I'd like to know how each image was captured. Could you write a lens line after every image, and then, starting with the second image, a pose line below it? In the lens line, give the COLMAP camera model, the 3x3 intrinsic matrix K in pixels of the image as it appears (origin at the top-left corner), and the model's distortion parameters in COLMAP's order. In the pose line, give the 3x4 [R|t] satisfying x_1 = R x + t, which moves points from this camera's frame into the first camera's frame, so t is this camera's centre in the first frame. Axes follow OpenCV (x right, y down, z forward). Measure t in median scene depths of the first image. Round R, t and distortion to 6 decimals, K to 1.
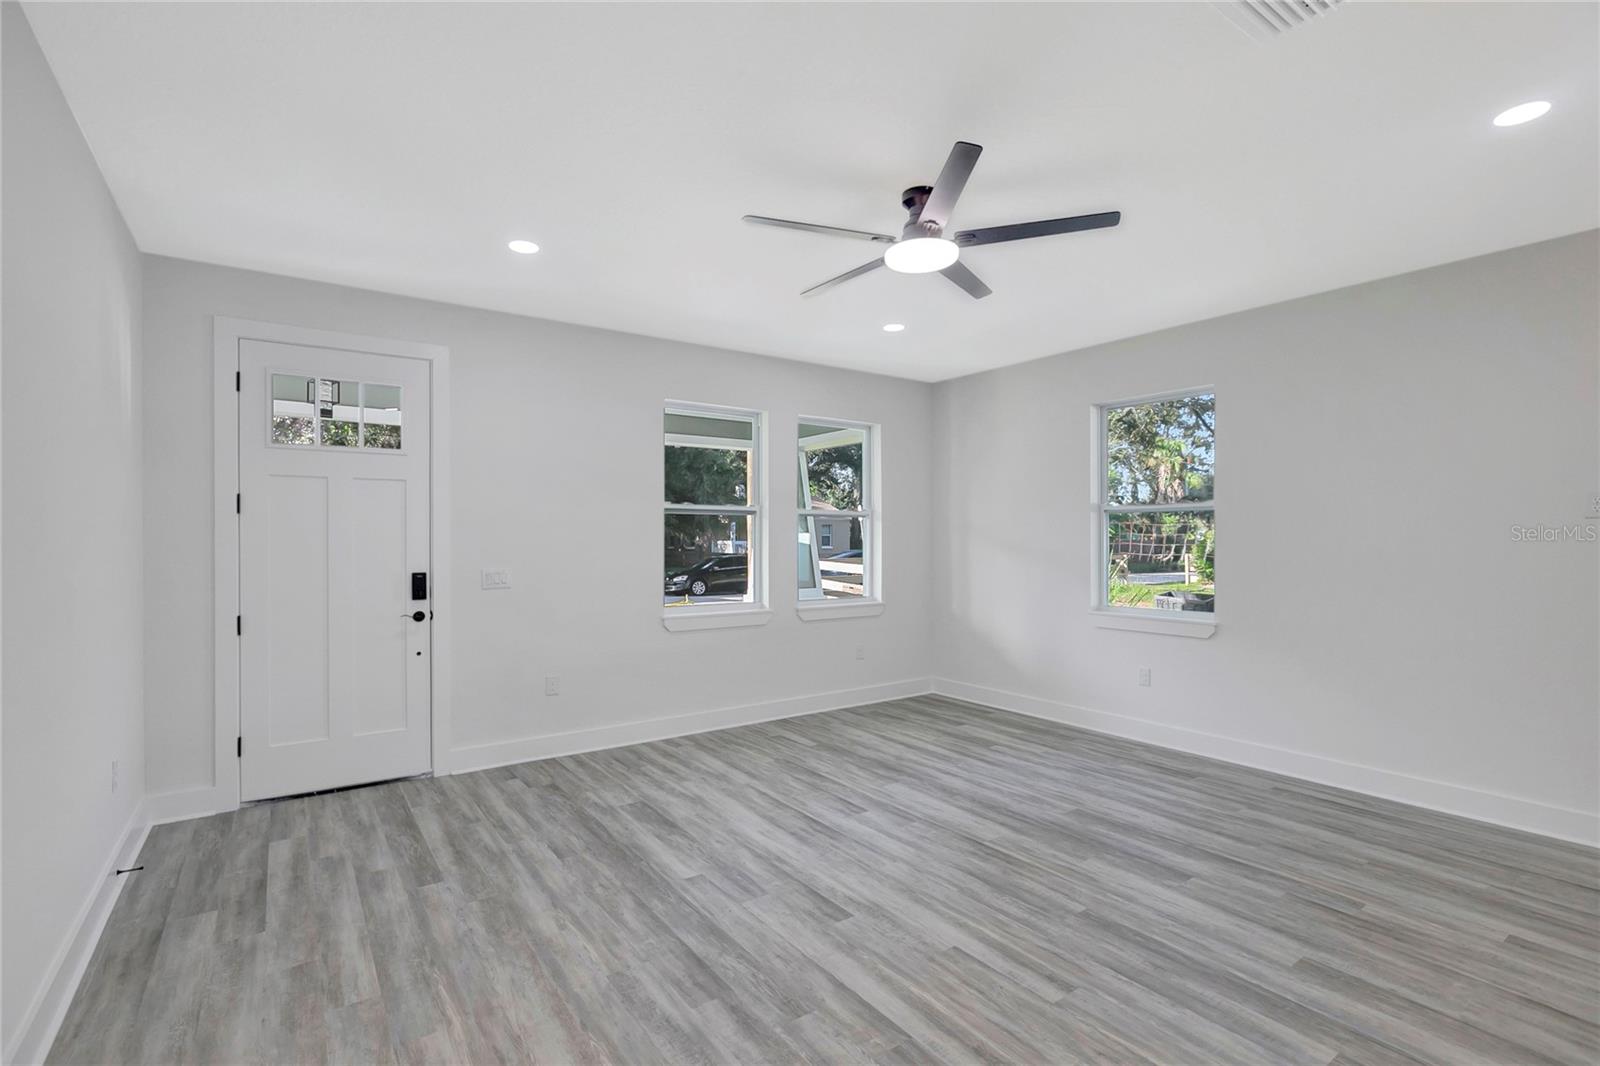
lens RADIAL K [[746.2, 0, 800.0], [0, 746.2, 533.0], [0, 0, 1]] dist [-0.032882, 0.014065]
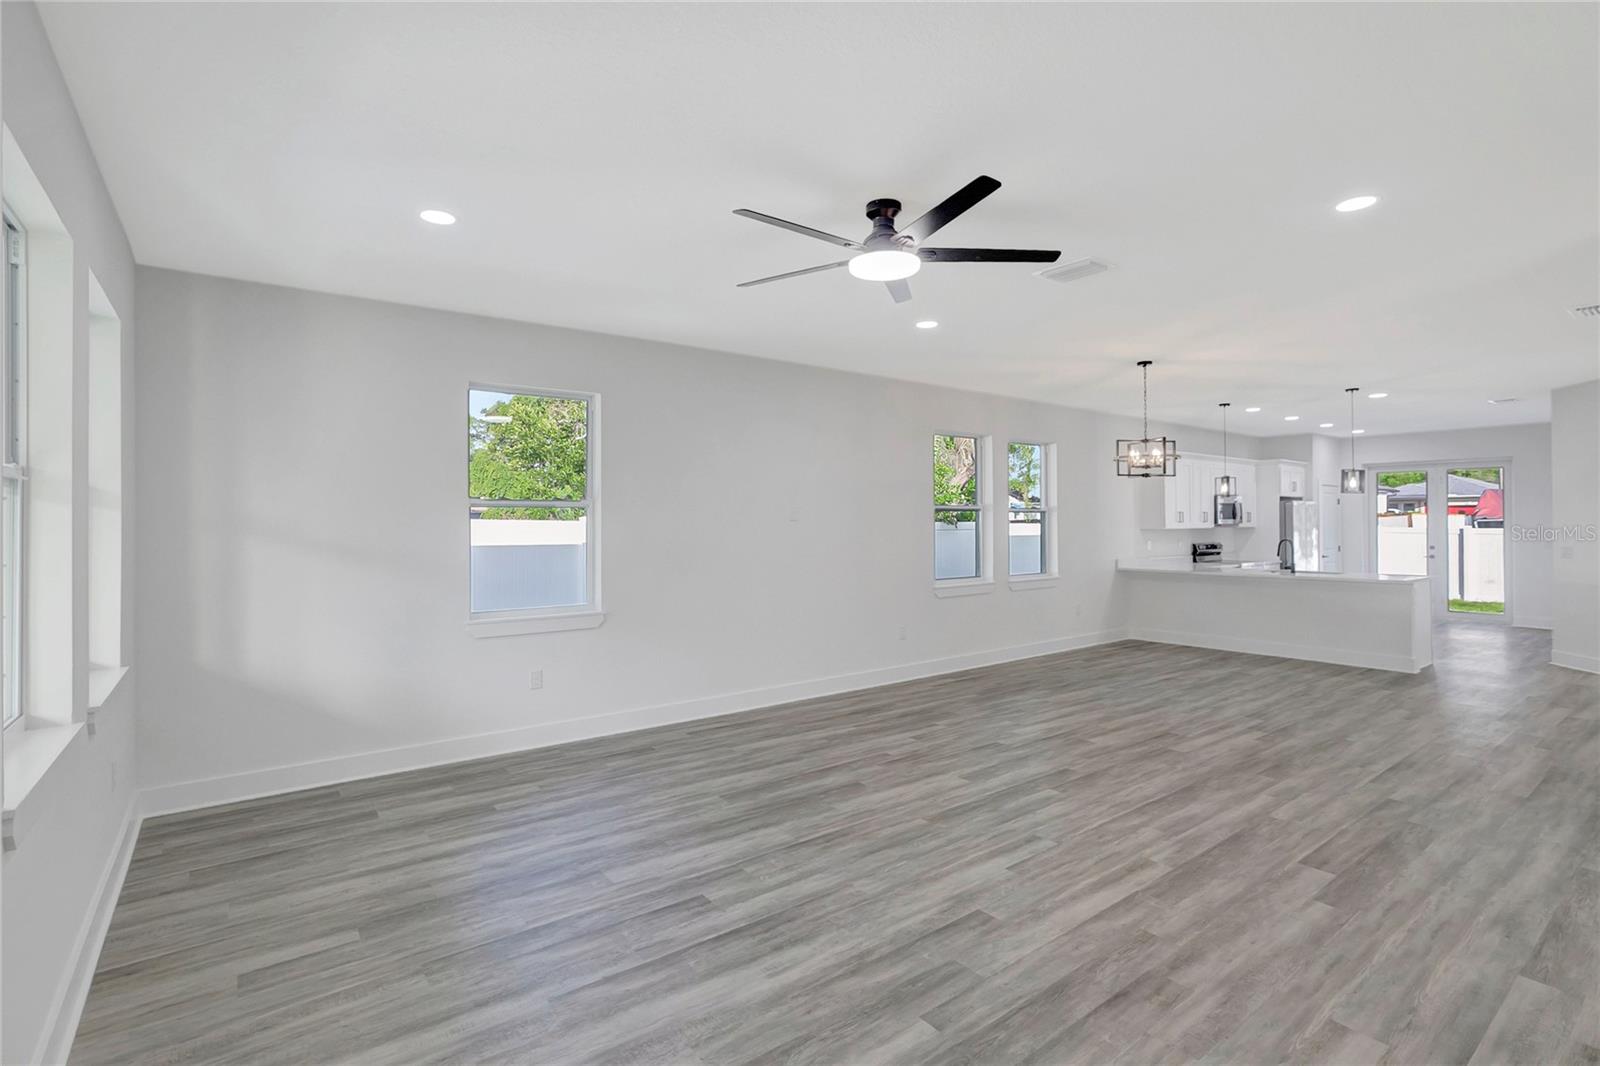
lens RADIAL K [[746.2, 0, 800.0], [0, 746.2, 533.0], [0, 0, 1]] dist [-0.032882, 0.014065]
pose [[-0.027118, -0.014119, 0.999533, -0.706937], [-0.000734, 0.999900, 0.014105, -0.014621], [-0.999632, -0.000351, -0.027126, 0.961290]]
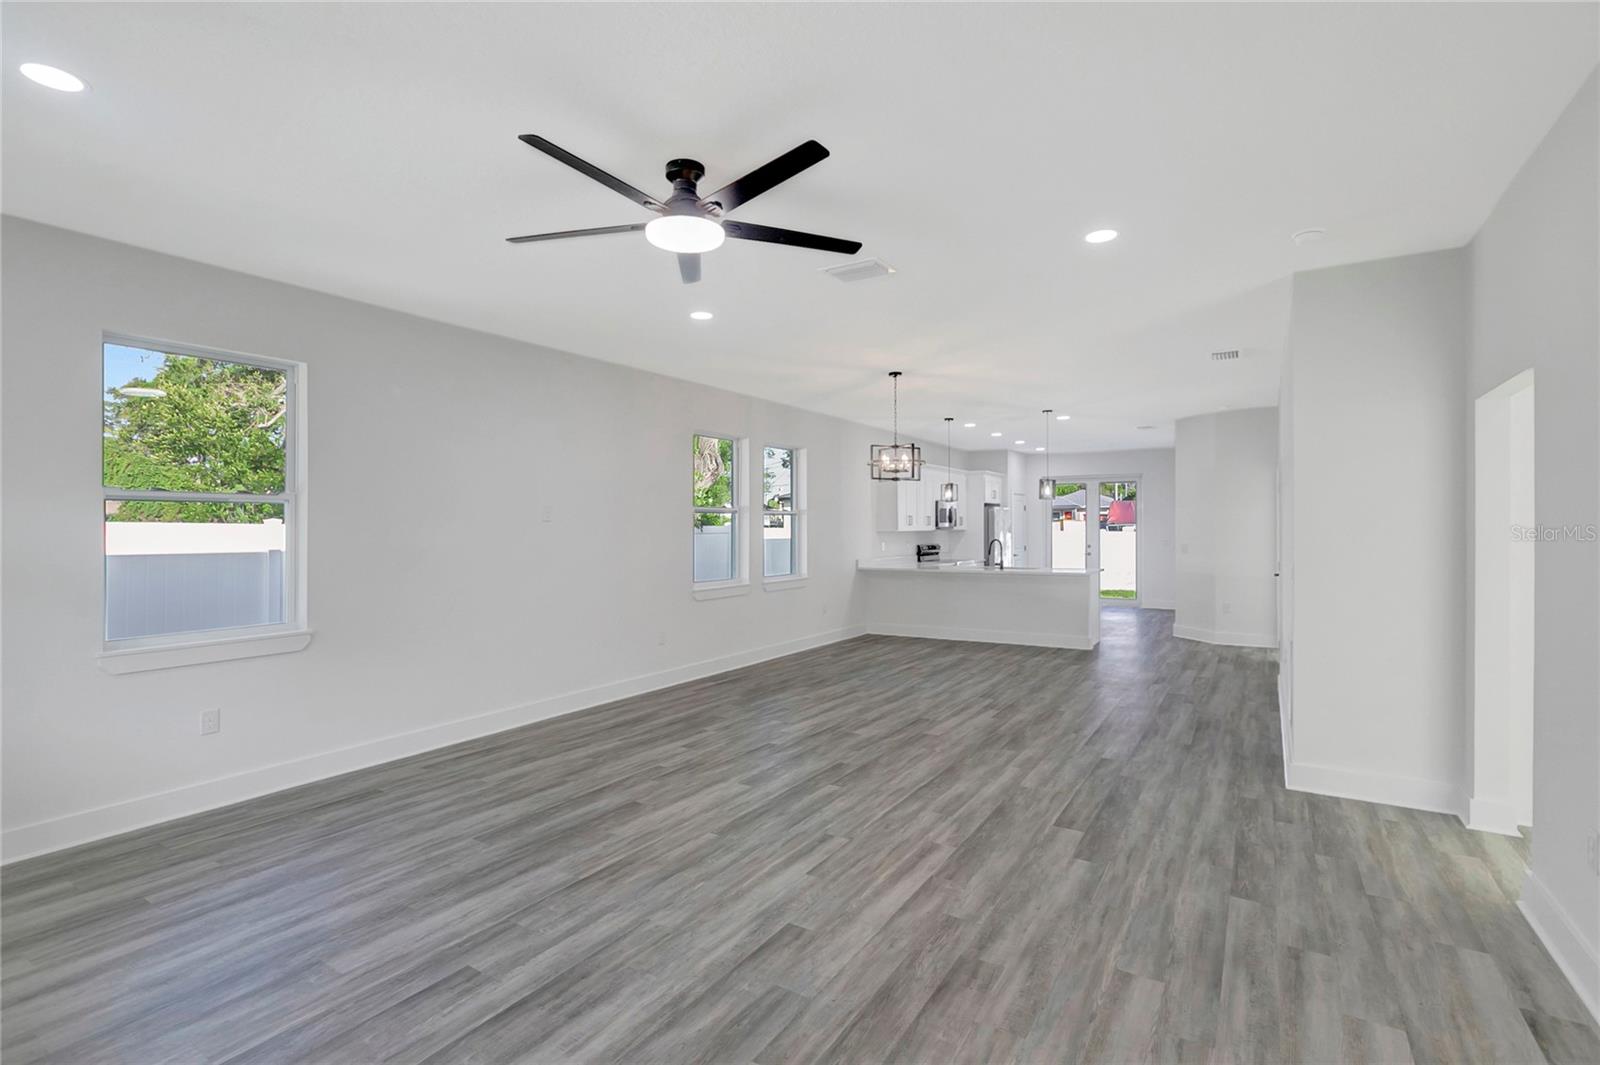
lens RADIAL K [[734.8, 0, 800.0], [0, 734.8, 532.5], [0, 0, 1]] dist [-0.037871, 0.022363]
pose [[-0.376938, -0.003131, 0.926233, -0.616506], [0.000940, 0.999992, 0.003762, -0.000283], [-0.926238, 0.002289, -0.376932, 1.014285]]
